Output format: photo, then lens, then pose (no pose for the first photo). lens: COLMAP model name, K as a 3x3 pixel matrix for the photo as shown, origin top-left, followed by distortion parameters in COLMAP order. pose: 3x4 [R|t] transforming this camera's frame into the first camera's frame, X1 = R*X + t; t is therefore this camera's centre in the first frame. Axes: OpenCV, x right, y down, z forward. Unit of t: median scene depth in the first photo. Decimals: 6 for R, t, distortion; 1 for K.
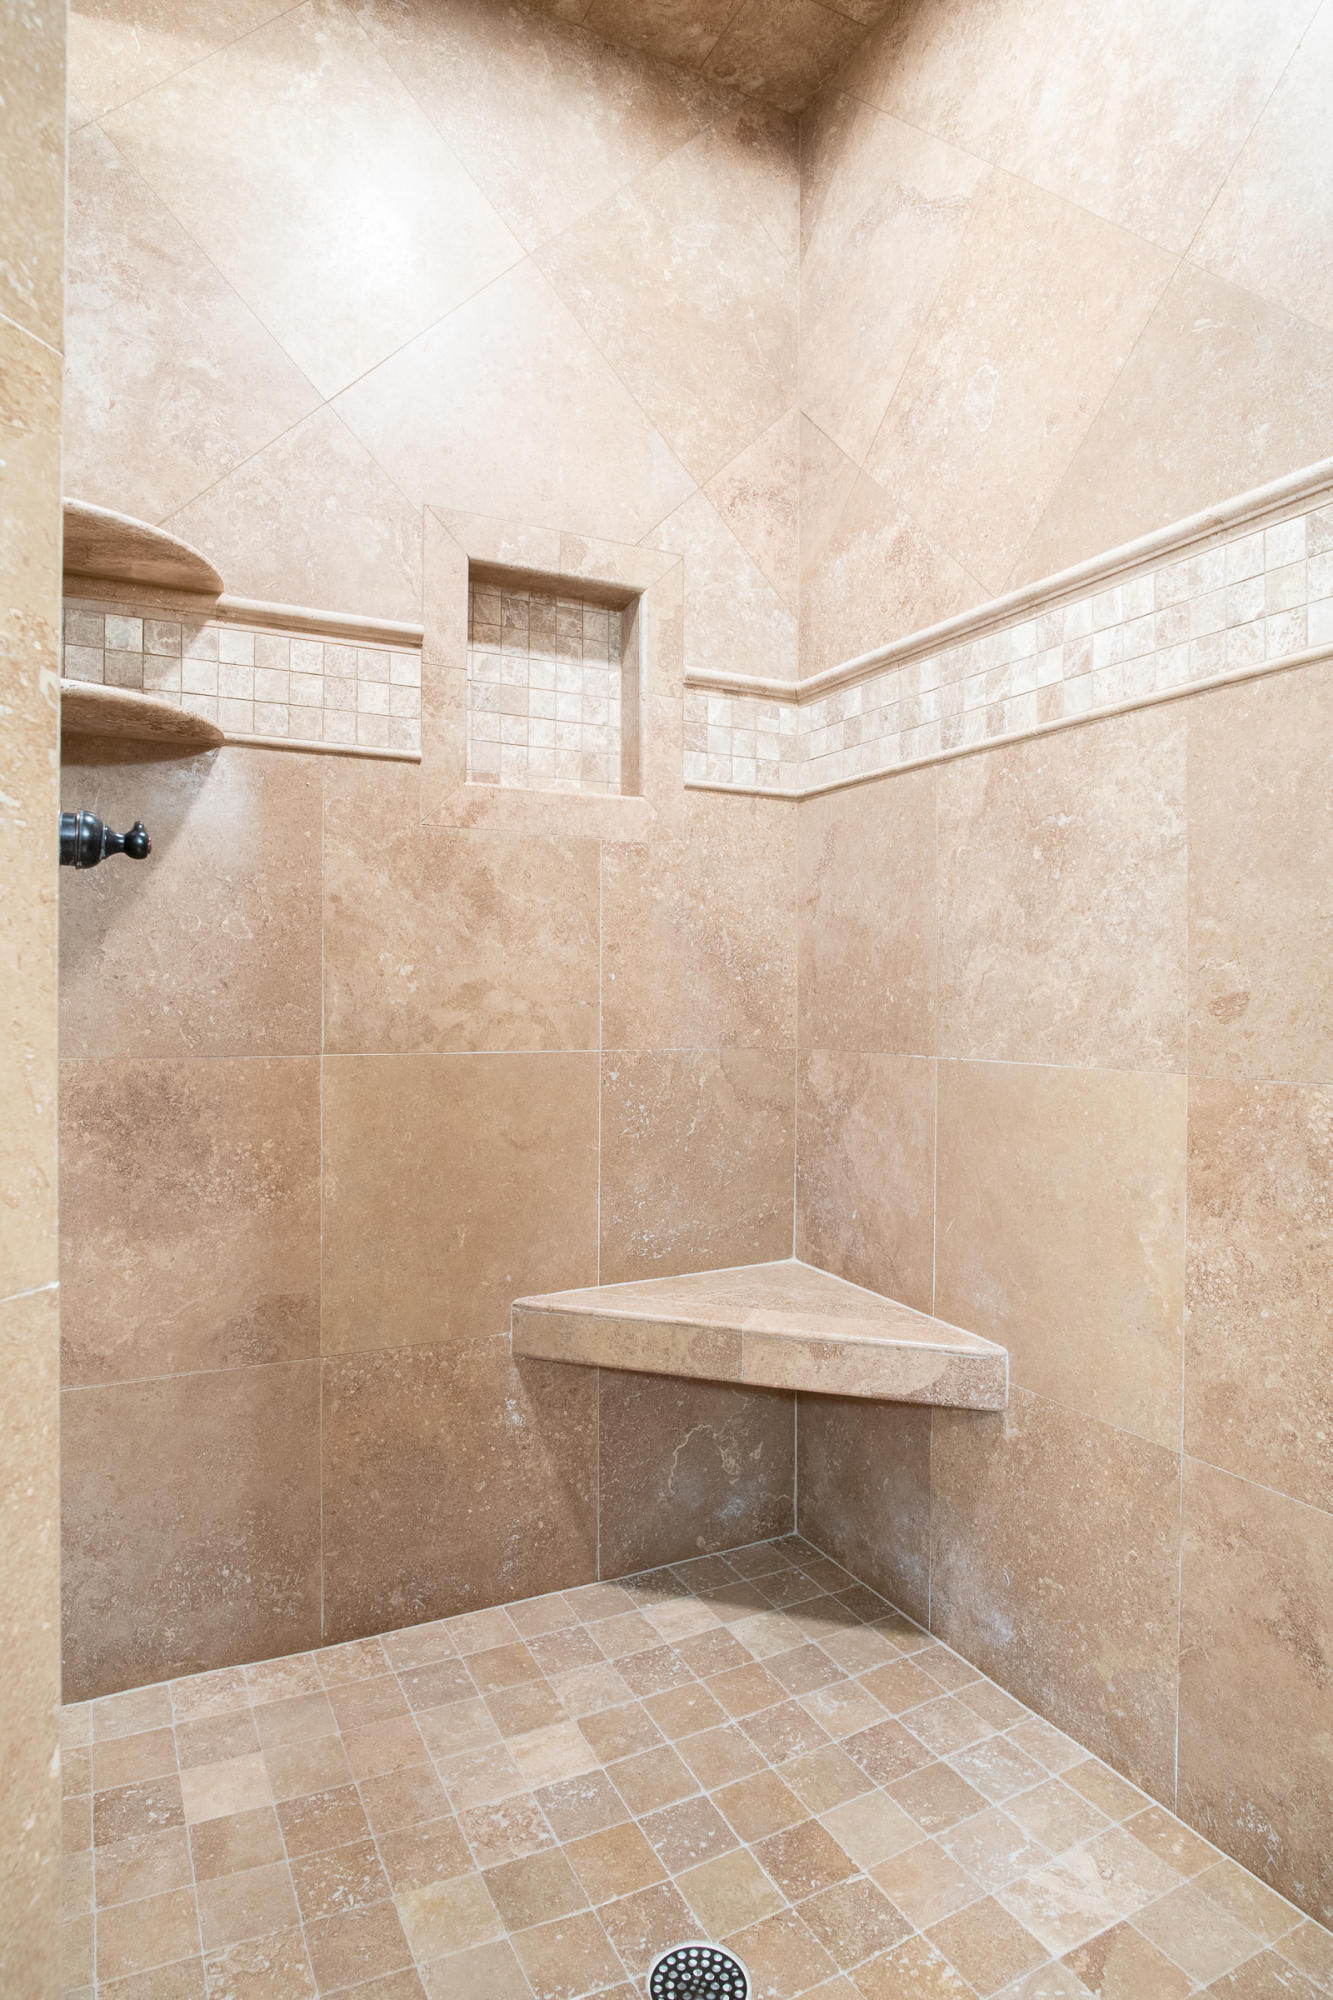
lens RADIAL K [[1150.1, 0, 670.6], [0, 1150.1, 1004.3], [0, 0, 1]] dist [-0.036450, 0.011724]
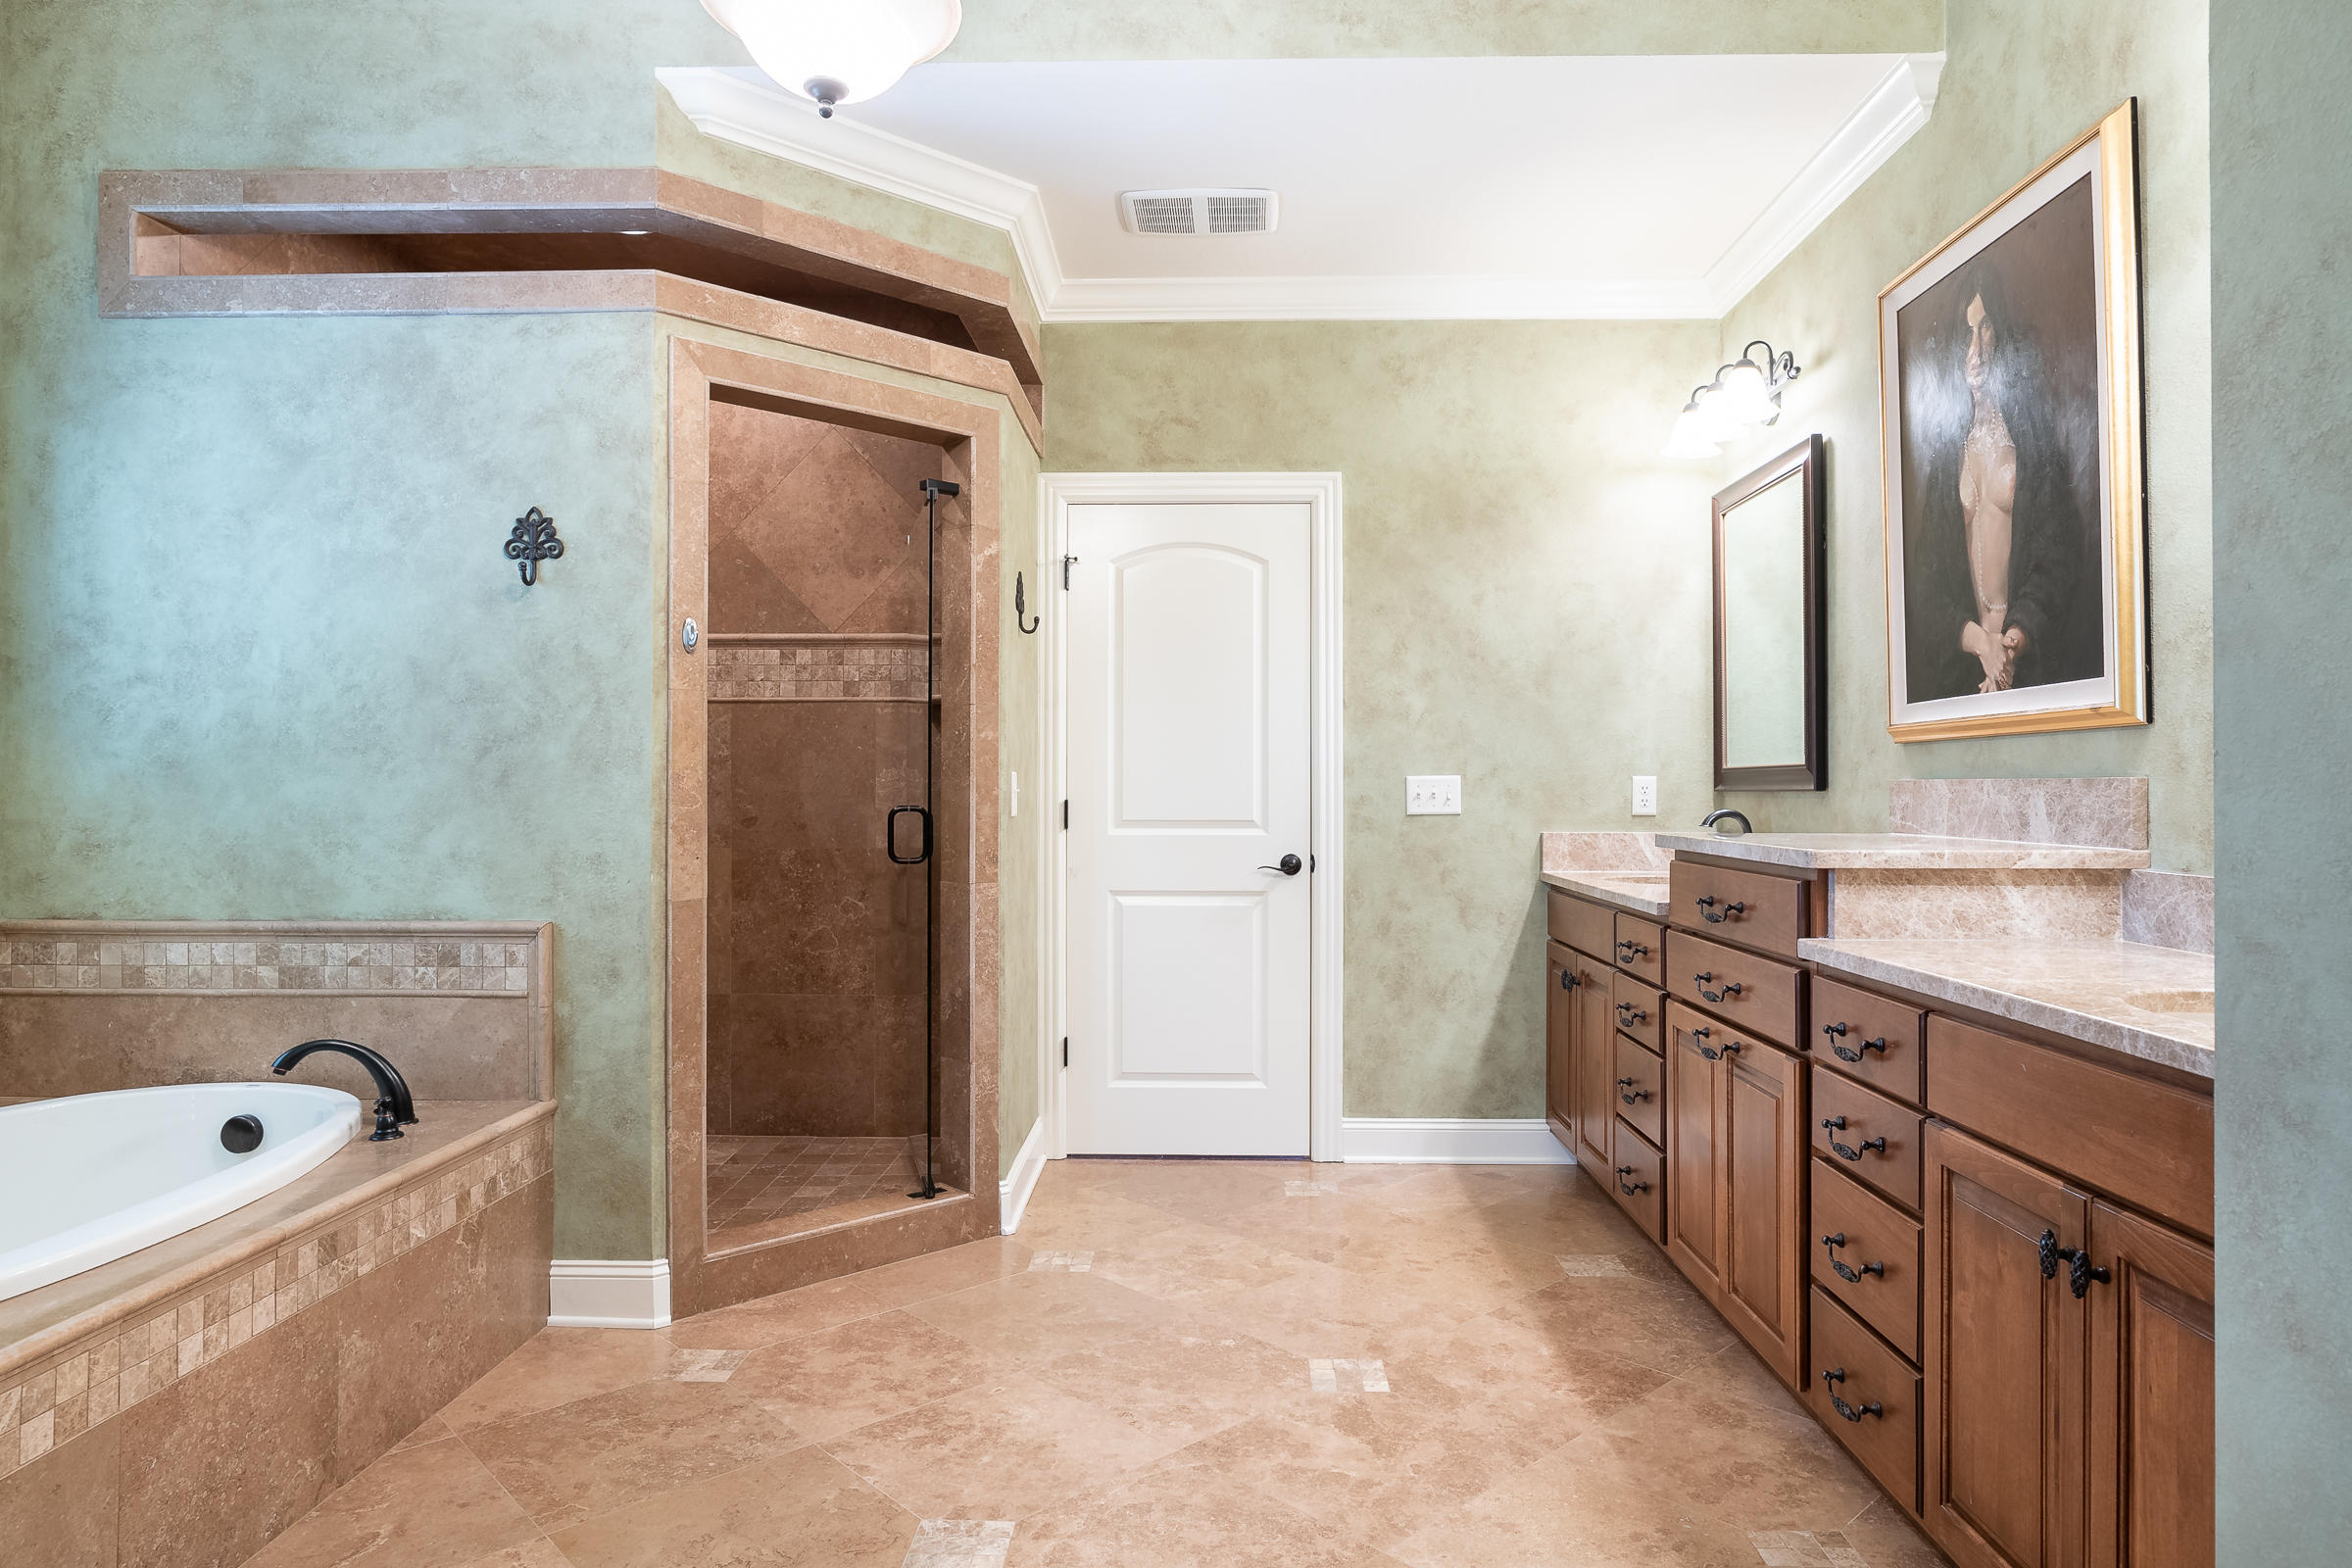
lens RADIAL K [[1352.5, 0, 1183.3], [0, 1352.5, 786.4], [0, 0, 1]] dist [-0.036450, 0.011724]
pose [[0.479213, 0.006554, 0.877674, -1.839630], [0.002875, 0.999955, -0.009037, -0.050670], [-0.877694, 0.006854, 0.479172, -1.449232]]
